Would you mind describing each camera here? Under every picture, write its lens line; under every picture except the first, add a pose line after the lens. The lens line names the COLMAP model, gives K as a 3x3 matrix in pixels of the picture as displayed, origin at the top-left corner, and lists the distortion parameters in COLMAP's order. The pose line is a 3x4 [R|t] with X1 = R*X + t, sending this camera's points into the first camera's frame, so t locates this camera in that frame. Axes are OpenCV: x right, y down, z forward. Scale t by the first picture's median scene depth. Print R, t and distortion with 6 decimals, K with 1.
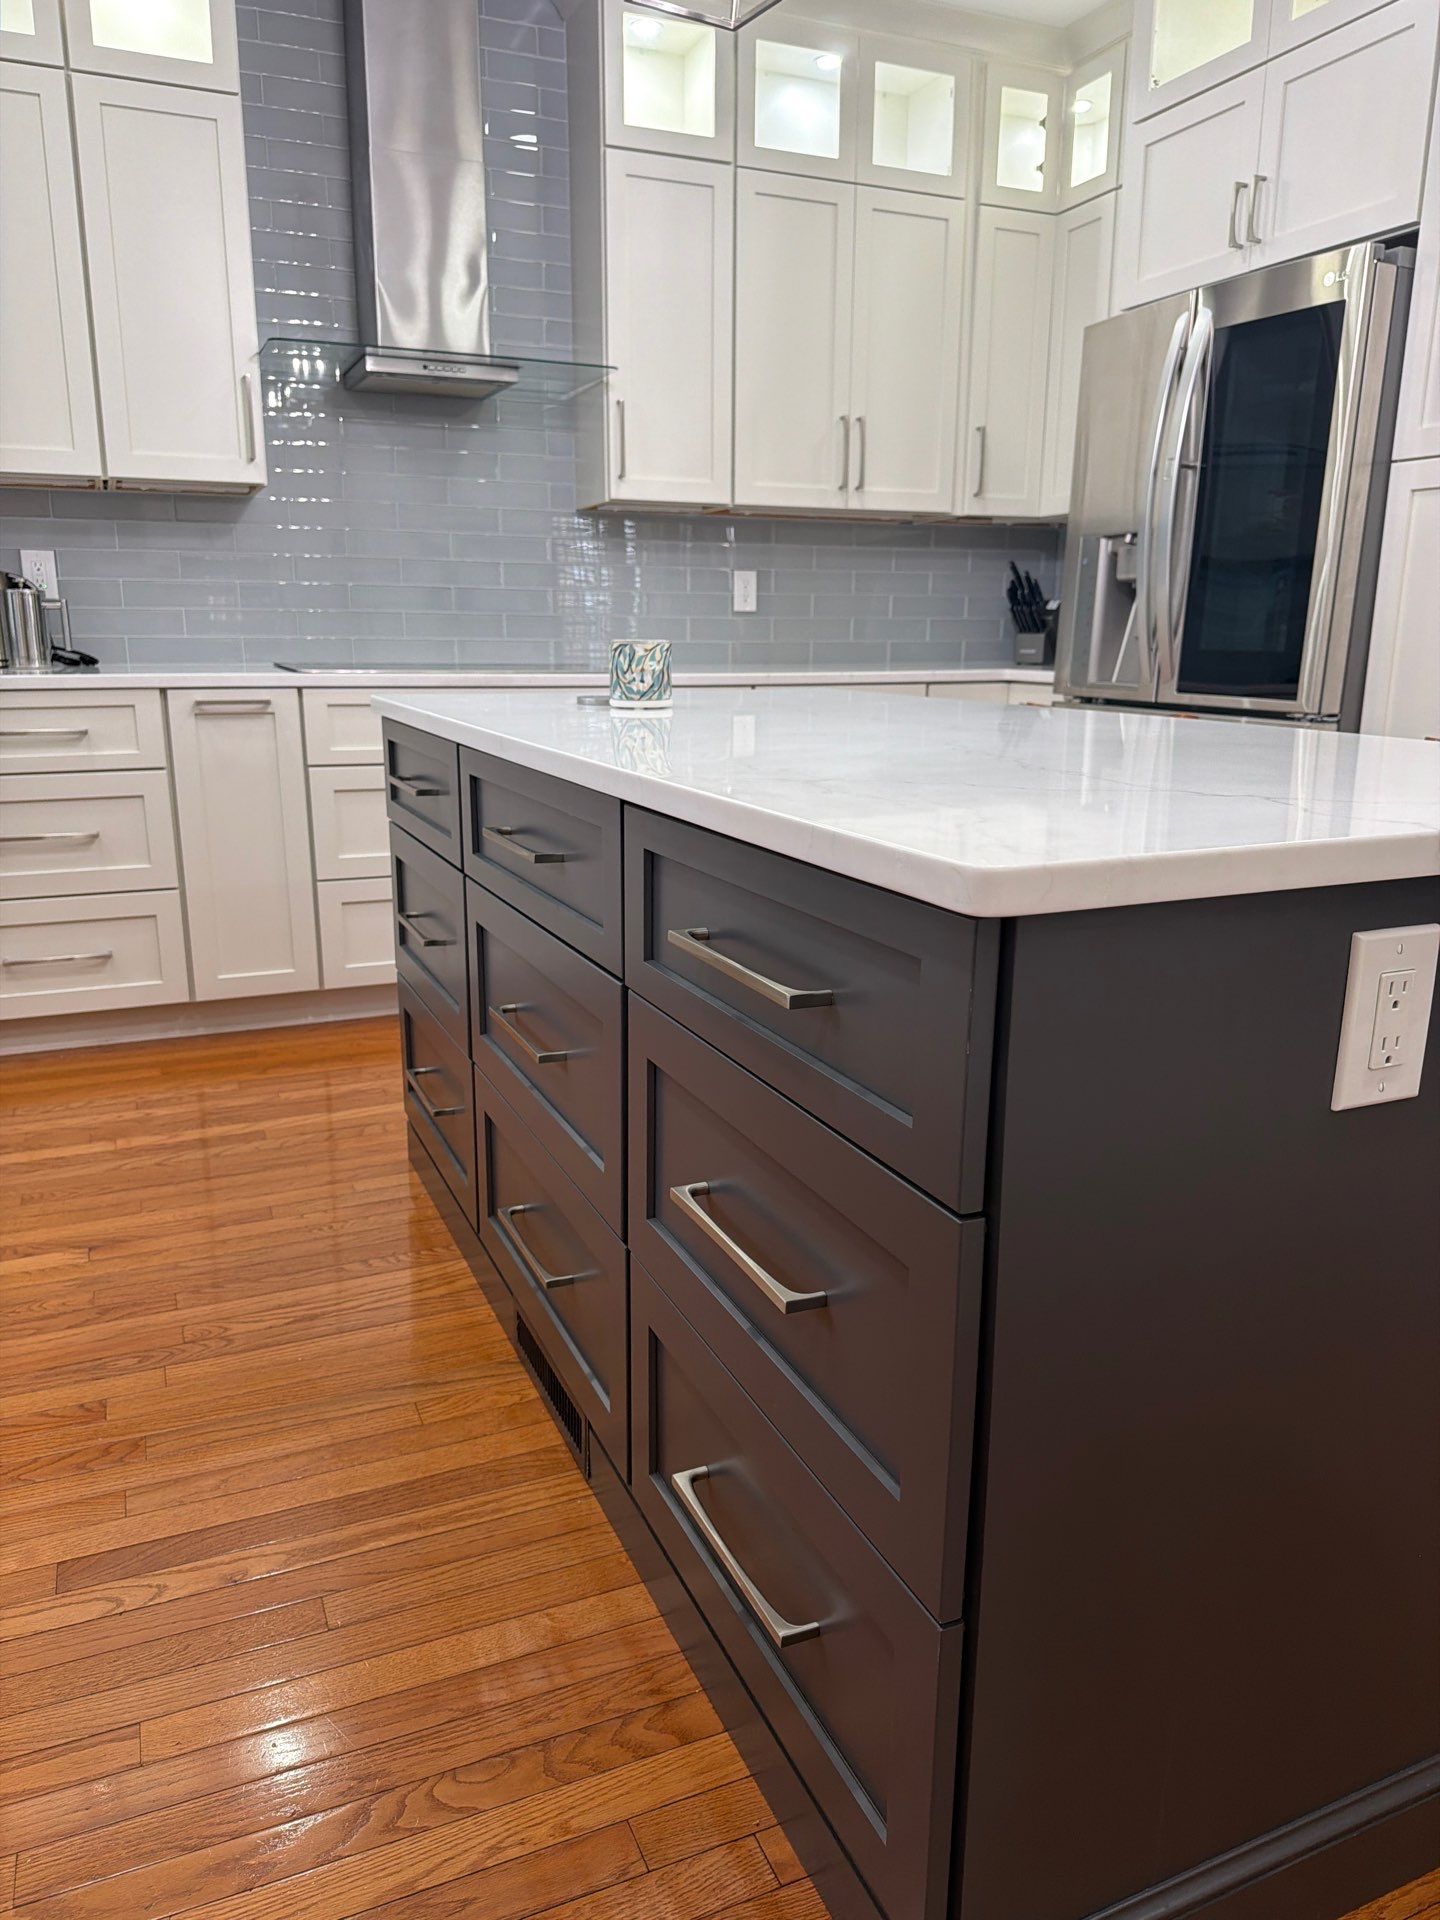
lens RADIAL K [[1351.5, 0, 708.5], [0, 1351.5, 960.9], [0, 0, 1]] dist [0.053612, -0.073367]
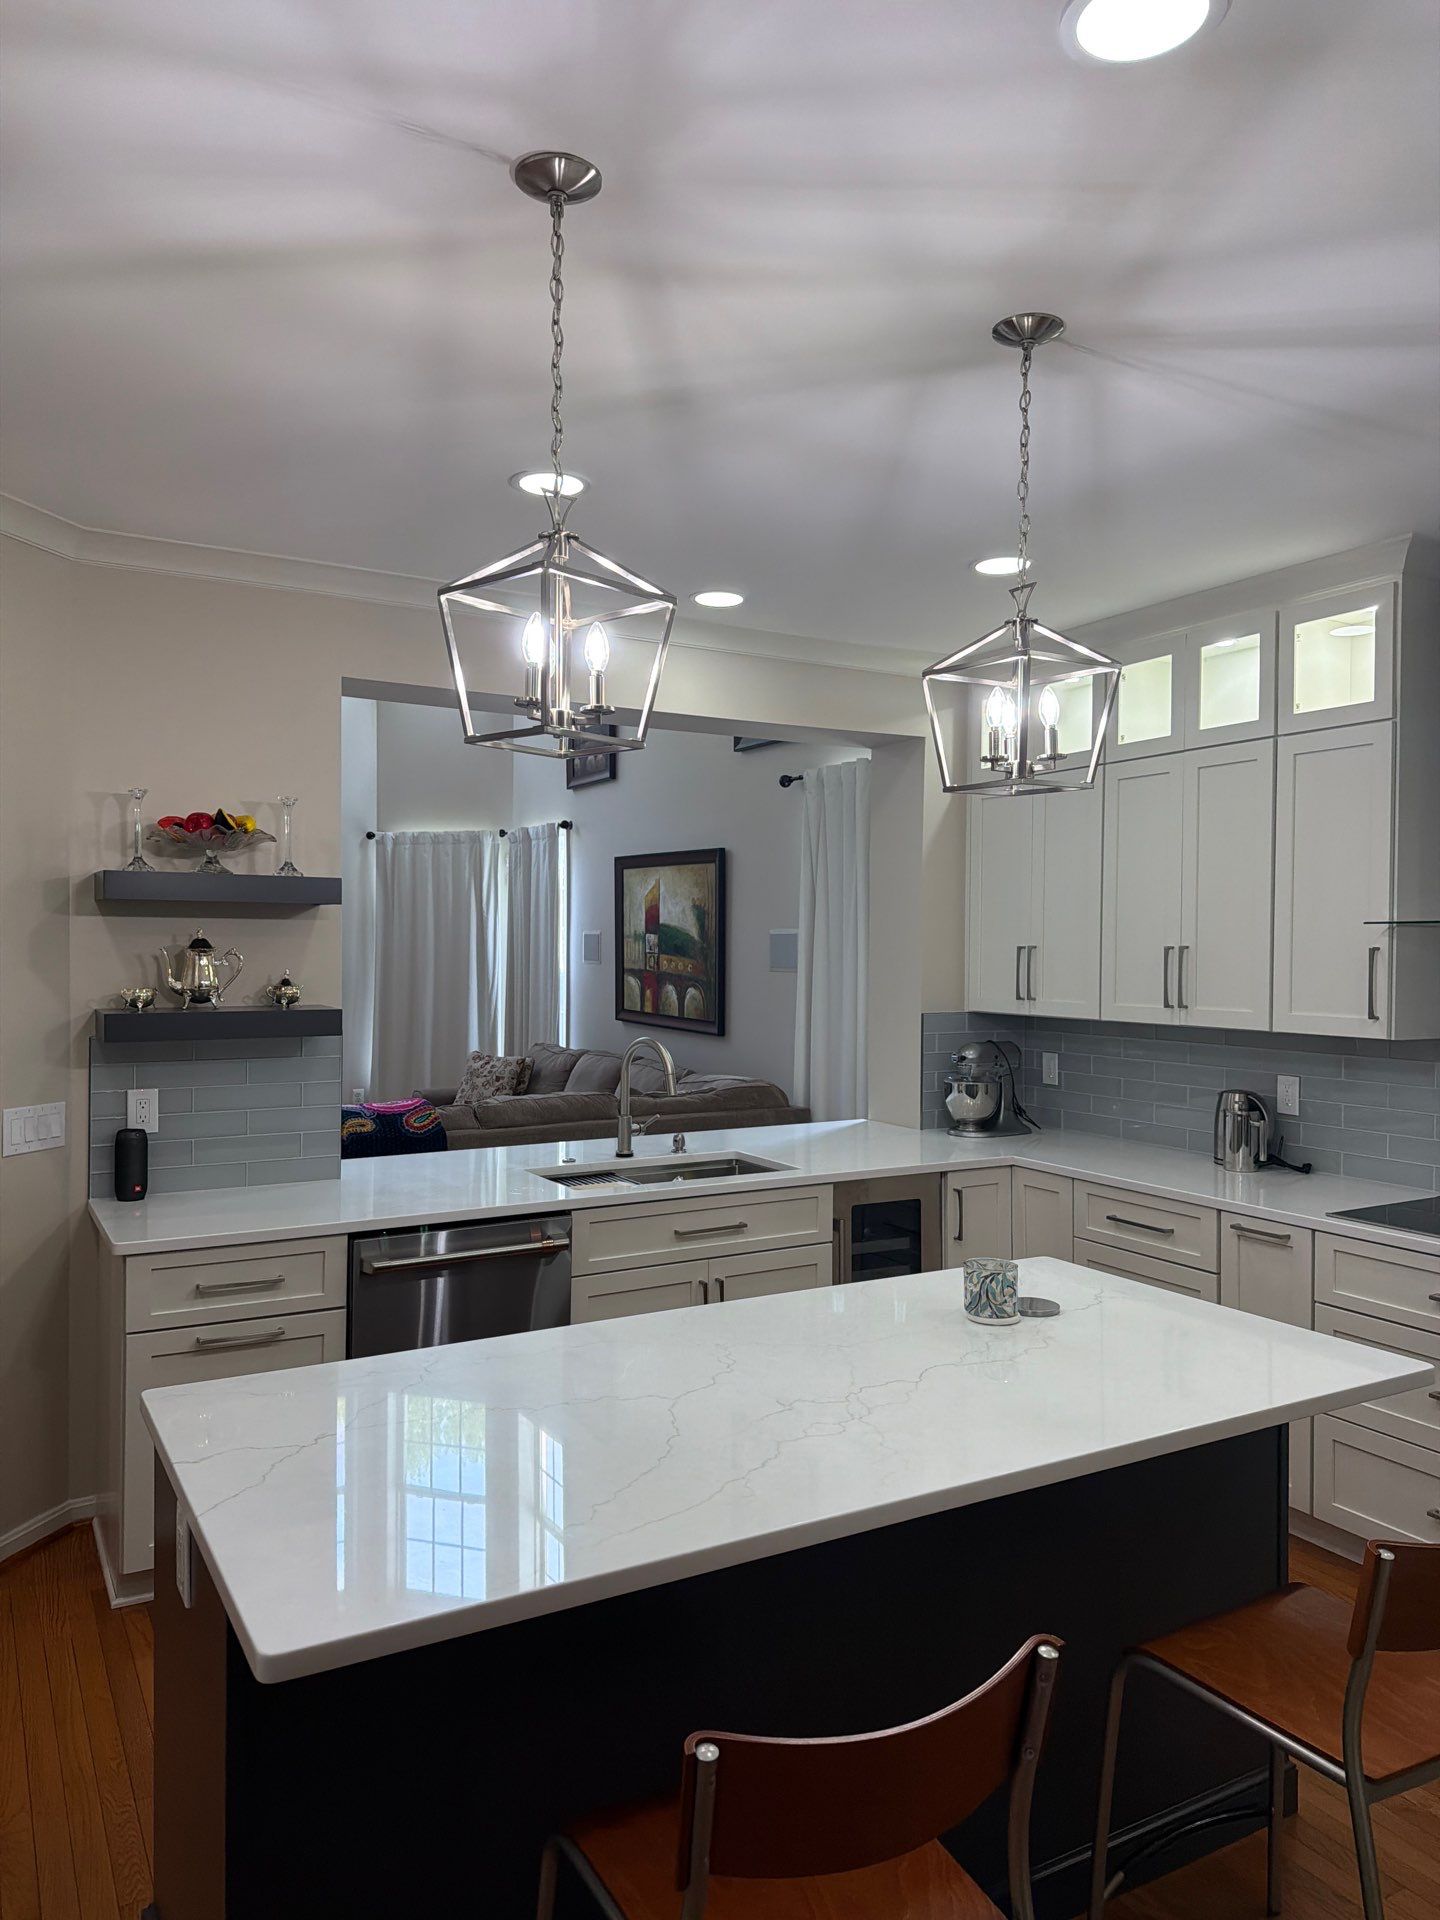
lens RADIAL K [[1367.9, 0, 720.0], [0, 1367.9, 960.0], [0, 0, 1]] dist [0.201550, -0.325563]
pose [[0.113773, 0.004768, -0.993495, 0.811452], [-0.242866, 0.969783, -0.023158, -0.287434], [0.963365, 0.243921, 0.111493, 0.393315]]
